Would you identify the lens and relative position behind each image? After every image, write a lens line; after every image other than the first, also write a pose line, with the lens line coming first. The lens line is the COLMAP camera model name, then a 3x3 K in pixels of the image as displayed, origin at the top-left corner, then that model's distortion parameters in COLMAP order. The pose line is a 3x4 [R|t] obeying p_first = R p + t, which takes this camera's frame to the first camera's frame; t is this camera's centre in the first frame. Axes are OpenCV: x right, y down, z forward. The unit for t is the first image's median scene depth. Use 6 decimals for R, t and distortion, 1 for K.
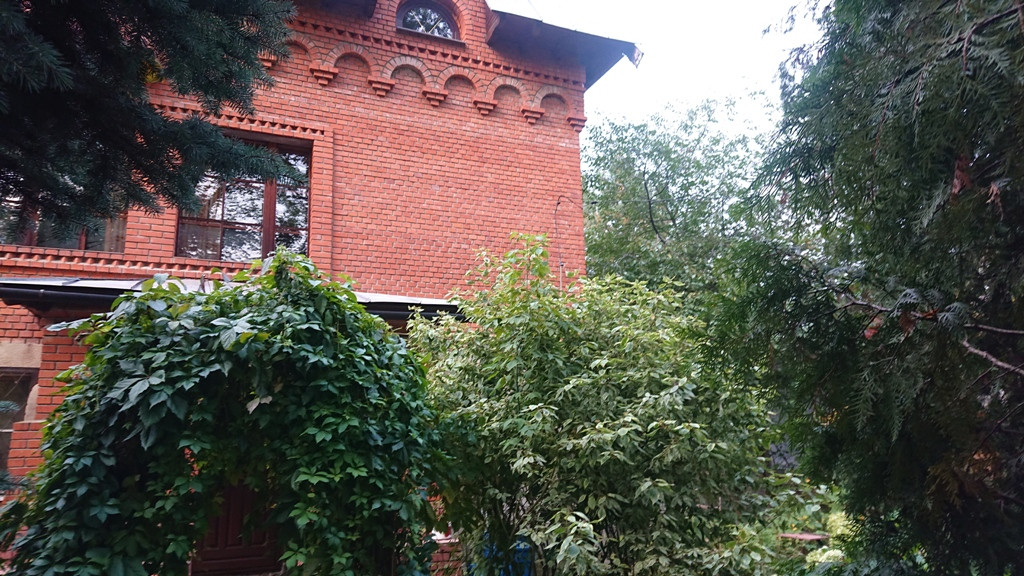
lens RADIAL K [[675.1, 0, 504.6], [0, 675.1, 293.9], [0, 0, 1]] dist [0.212424, -0.323893]
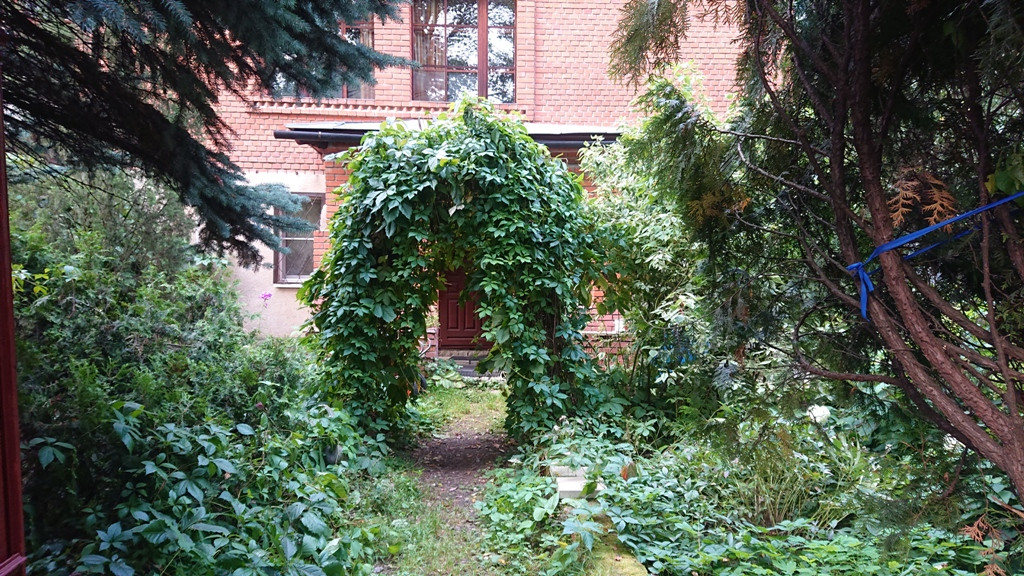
lens RADIAL K [[671.9, 0, 508.5], [0, 671.9, 294.7], [0, 0, 1]] dist [0.189569, -0.280460]
pose [[0.944944, 0.037532, -0.325072, 0.198017], [0.042703, 0.970762, 0.236216, 0.003523], [0.324433, -0.237092, 0.915713, -0.273173]]
